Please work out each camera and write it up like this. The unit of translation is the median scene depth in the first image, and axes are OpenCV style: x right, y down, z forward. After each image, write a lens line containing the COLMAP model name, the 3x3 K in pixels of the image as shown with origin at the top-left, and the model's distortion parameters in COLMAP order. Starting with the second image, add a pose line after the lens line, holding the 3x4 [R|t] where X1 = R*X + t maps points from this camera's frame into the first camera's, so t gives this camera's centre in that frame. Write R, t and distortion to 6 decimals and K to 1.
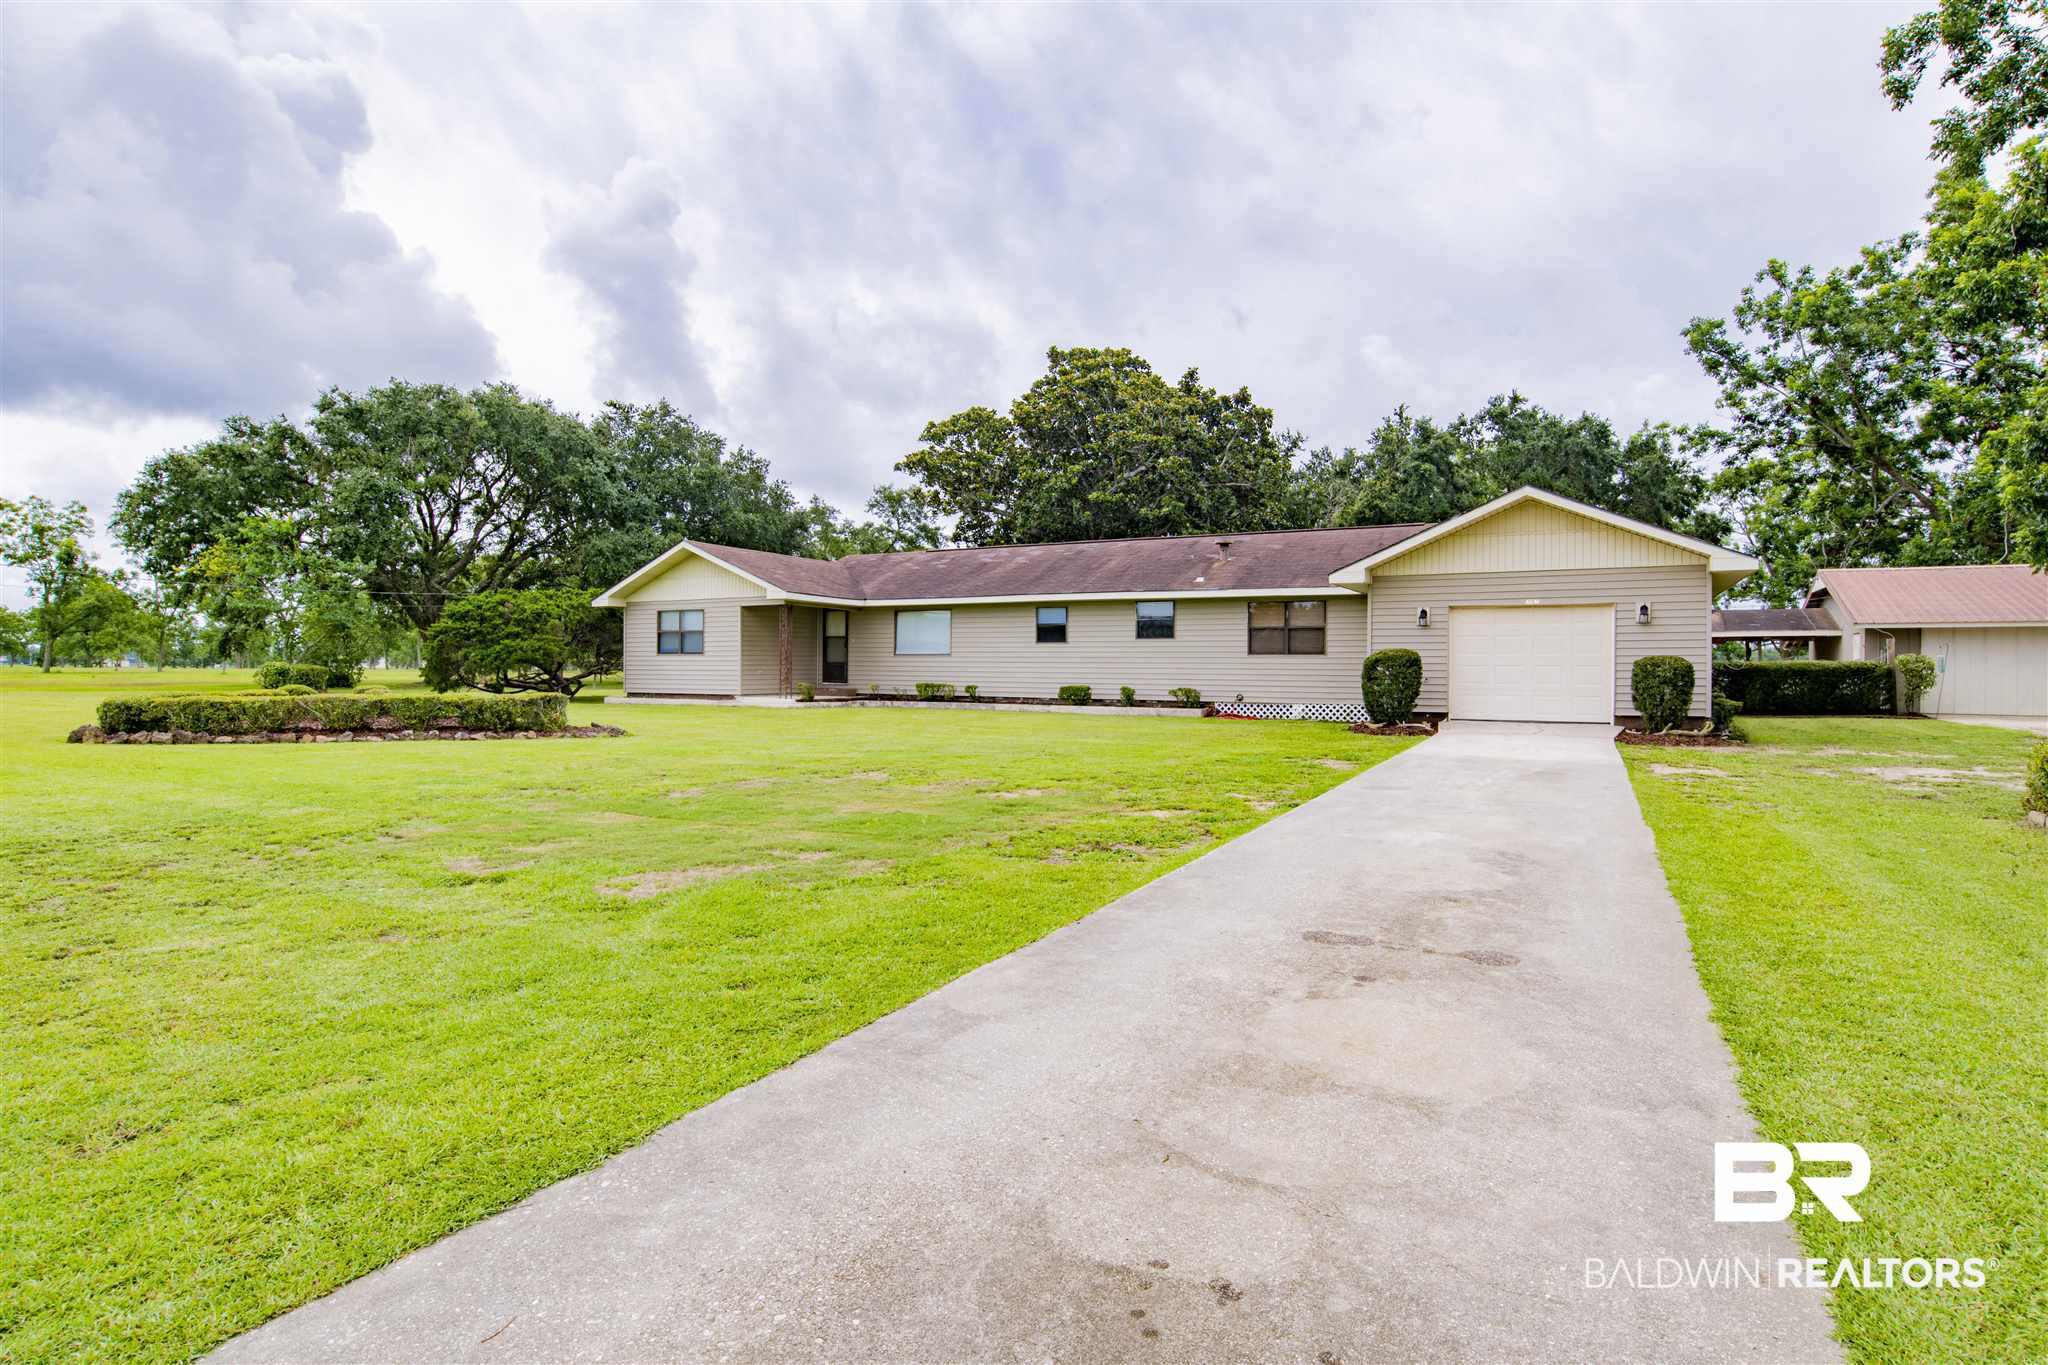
lens RADIAL K [[1061.6, 0, 1024.0], [0, 1061.6, 682.5], [0, 0, 1]] dist [-0.070786, 0.041556]
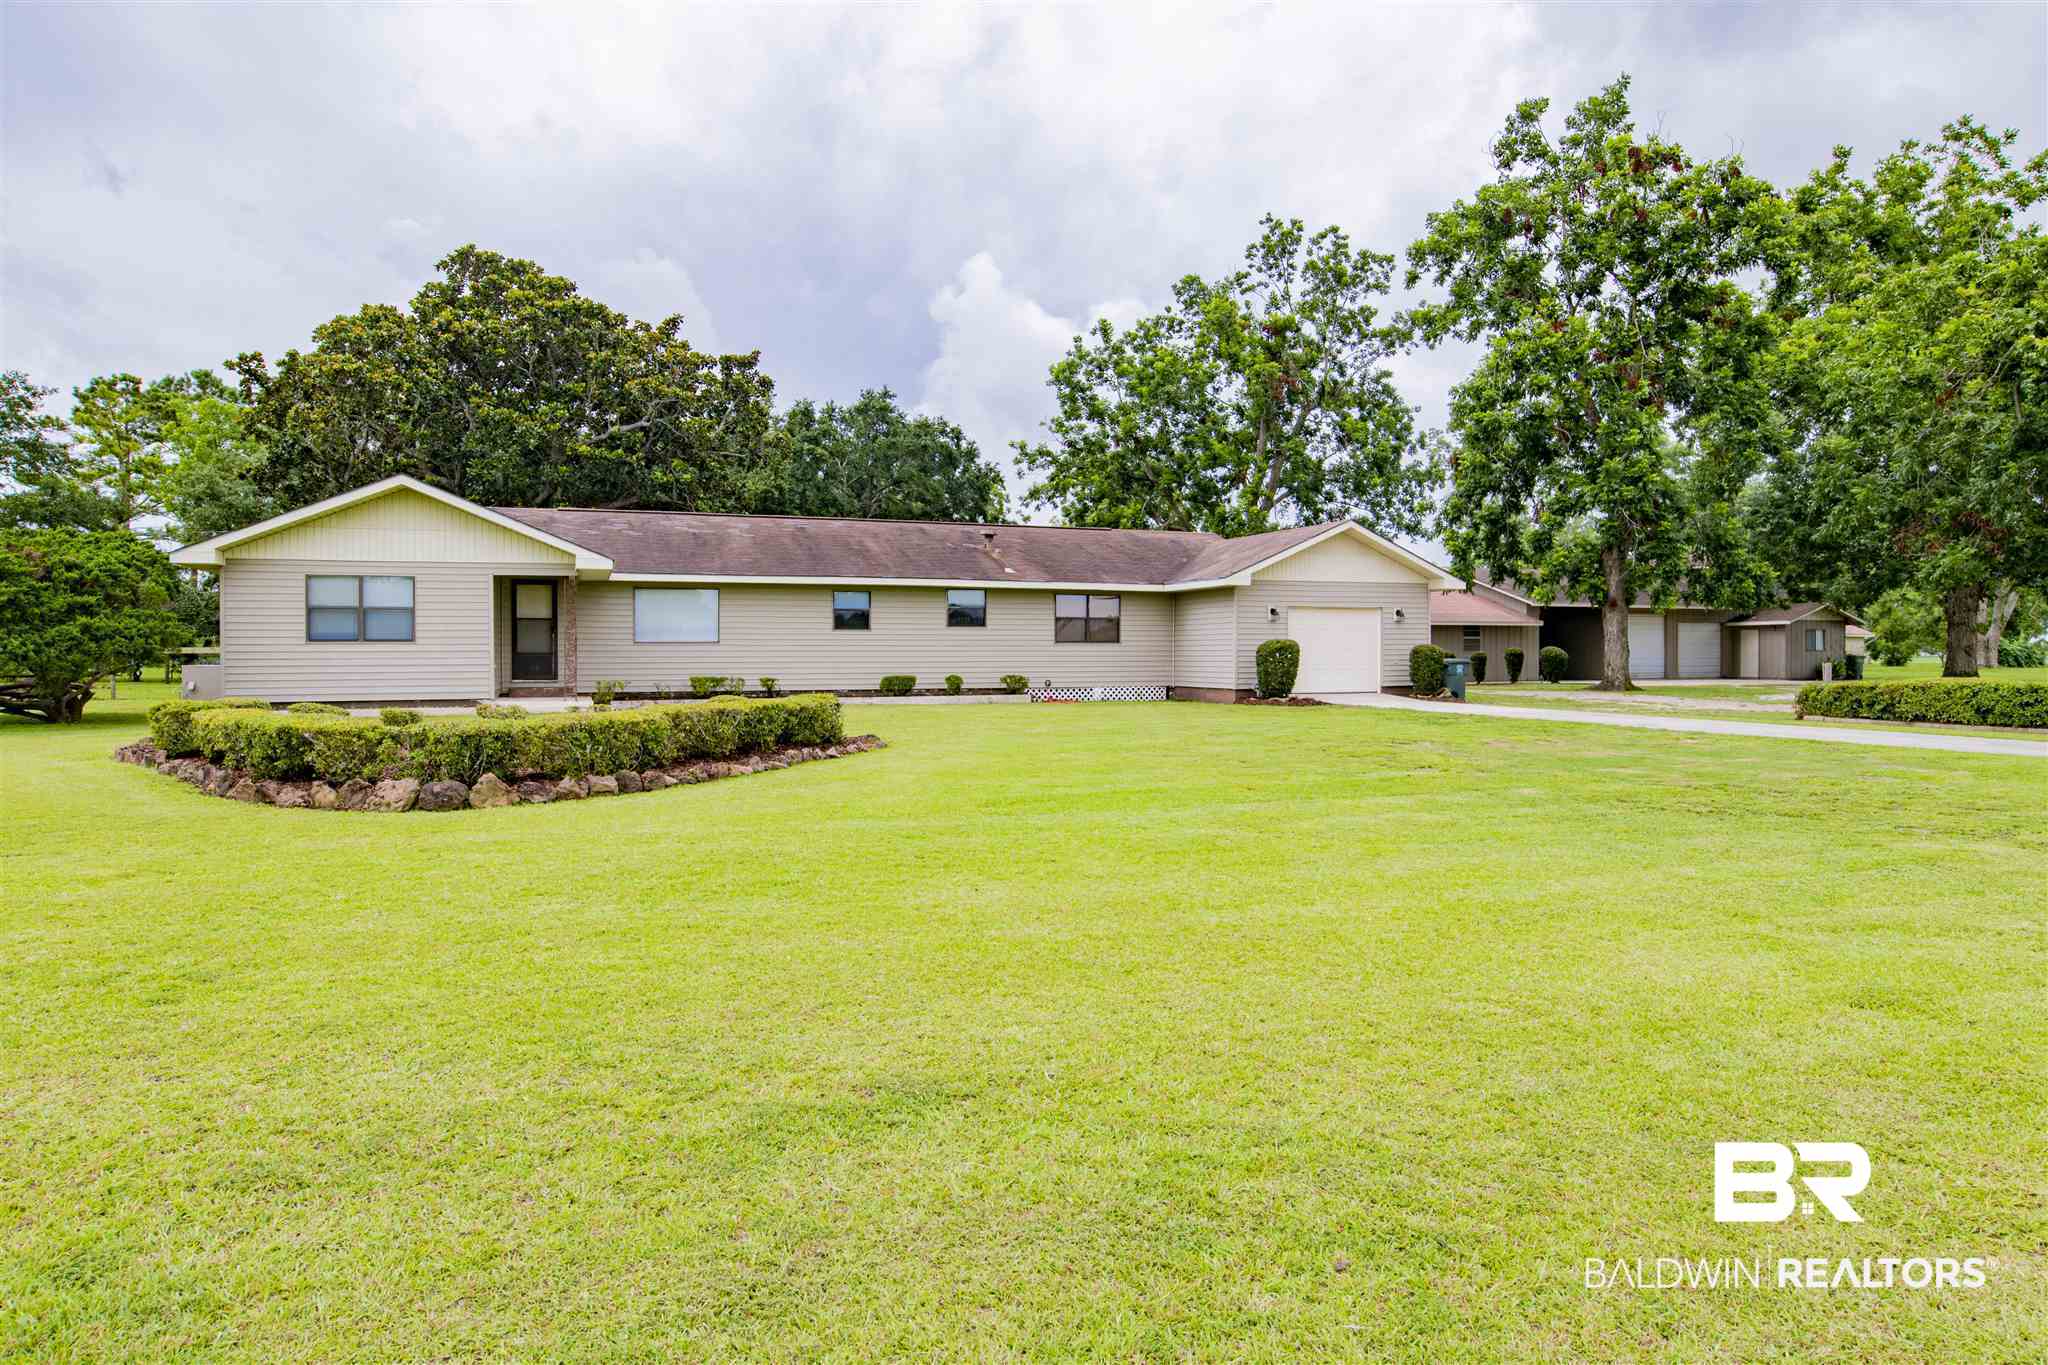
lens RADIAL K [[1229.9, 0, 1024.0], [0, 1229.9, 682.5], [0, 0, 1]] dist [-0.047672, 0.015725]
pose [[0.646292, -0.024212, 0.762706, -0.641426], [0.017628, 0.999703, 0.016798, -0.006497], [-0.762886, 0.002588, 0.646528, 0.180011]]
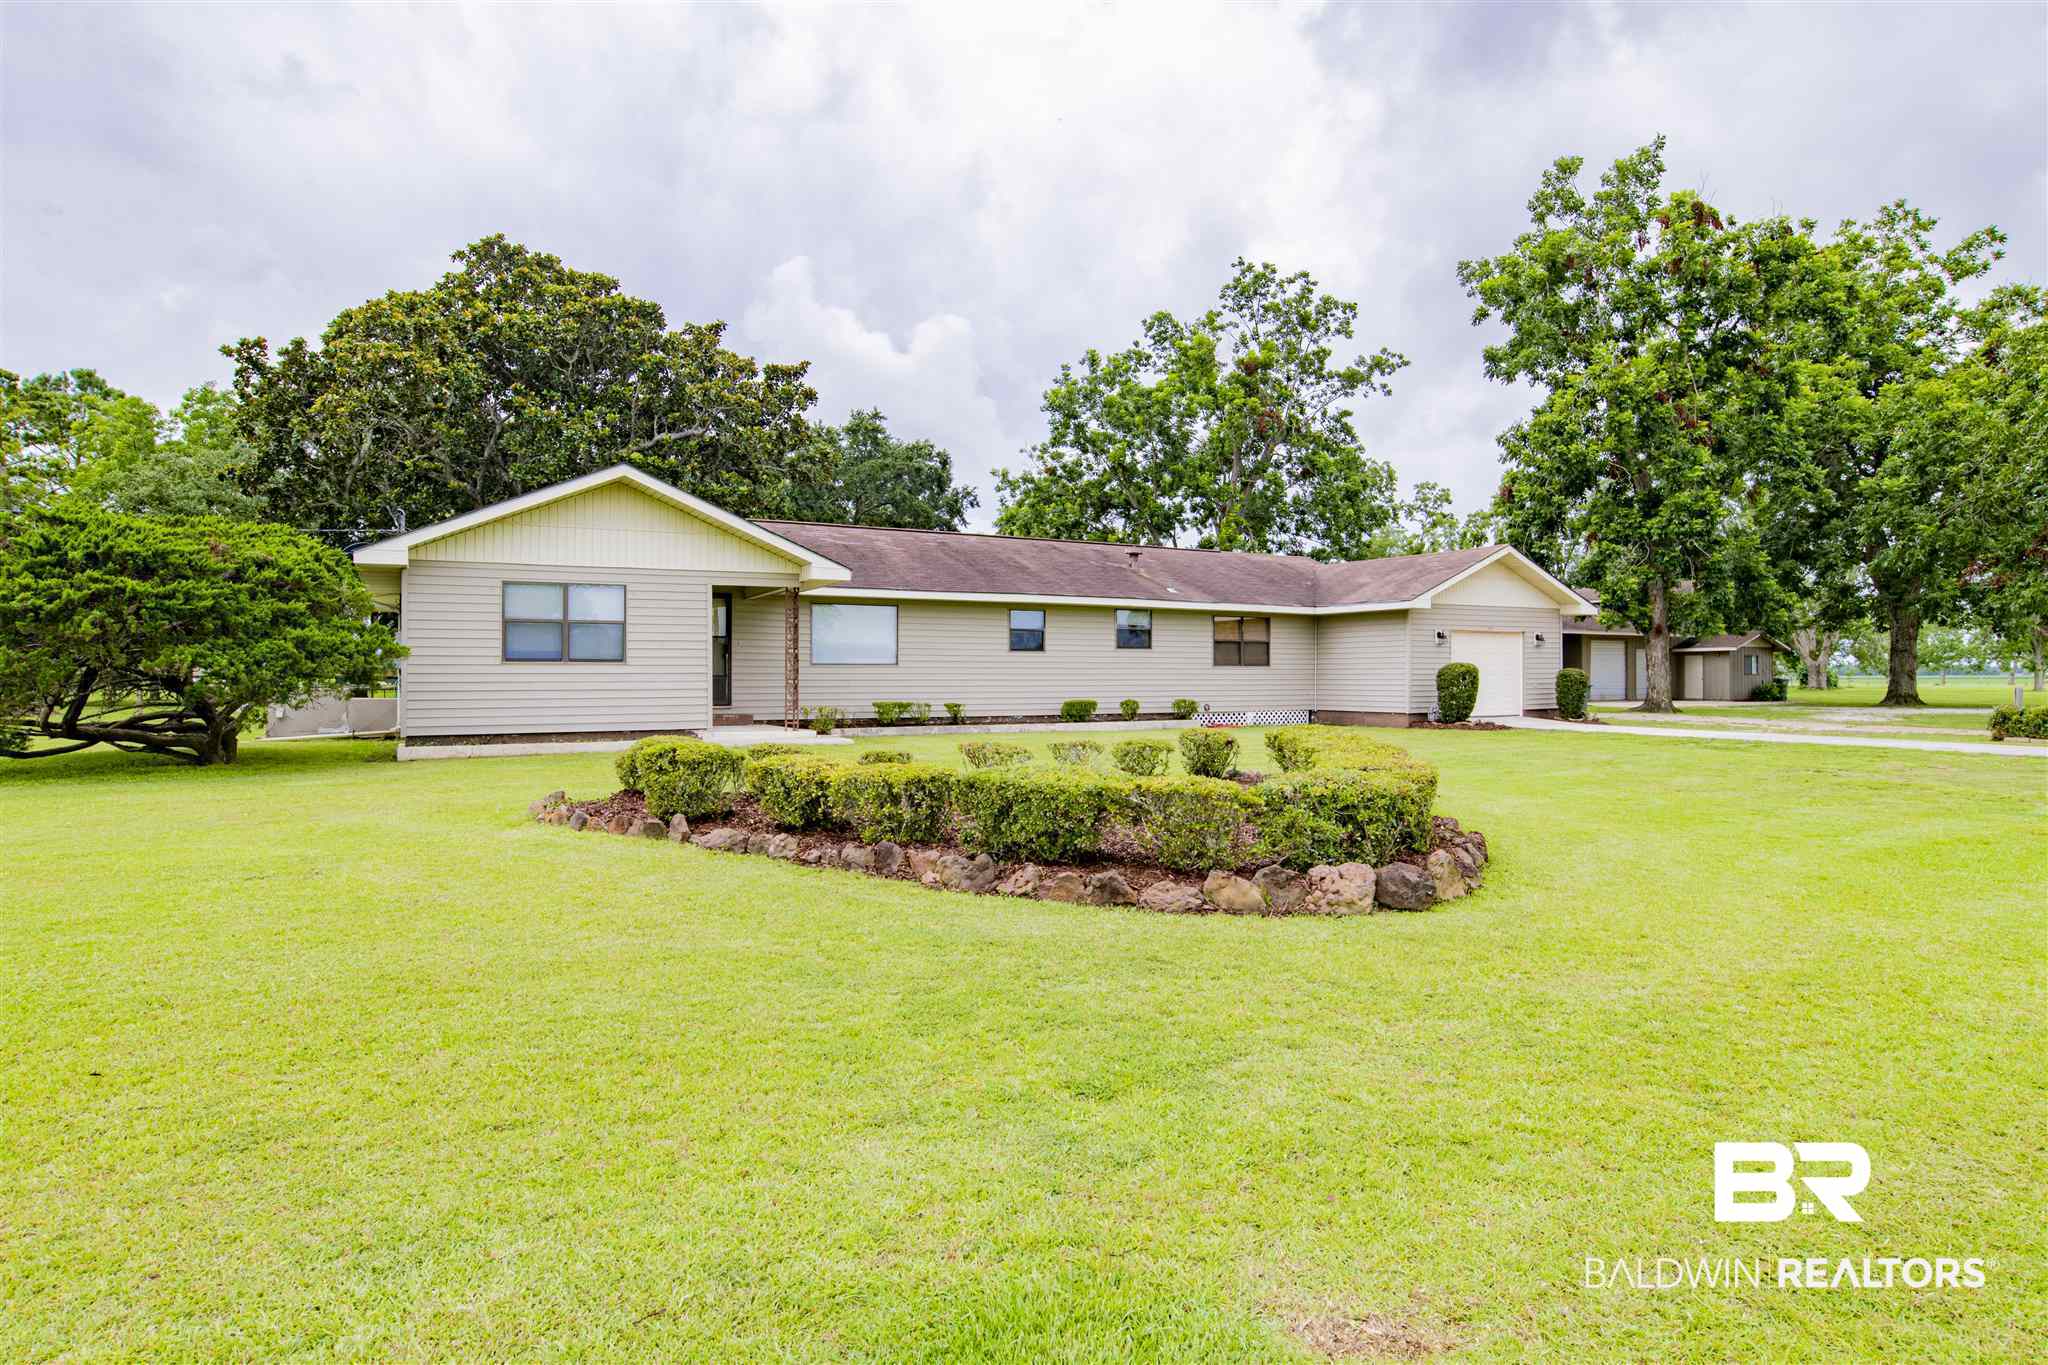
lens RADIAL K [[1154.4, 0, 1024.0], [0, 1154.4, 682.5], [0, 0, 1]] dist [-0.063962, 0.028802]
pose [[0.527455, -0.010279, 0.849521, -0.713921], [0.016837, 0.999857, 0.001644, -0.012701], [-0.849416, 0.013436, 0.527553, 0.469640]]
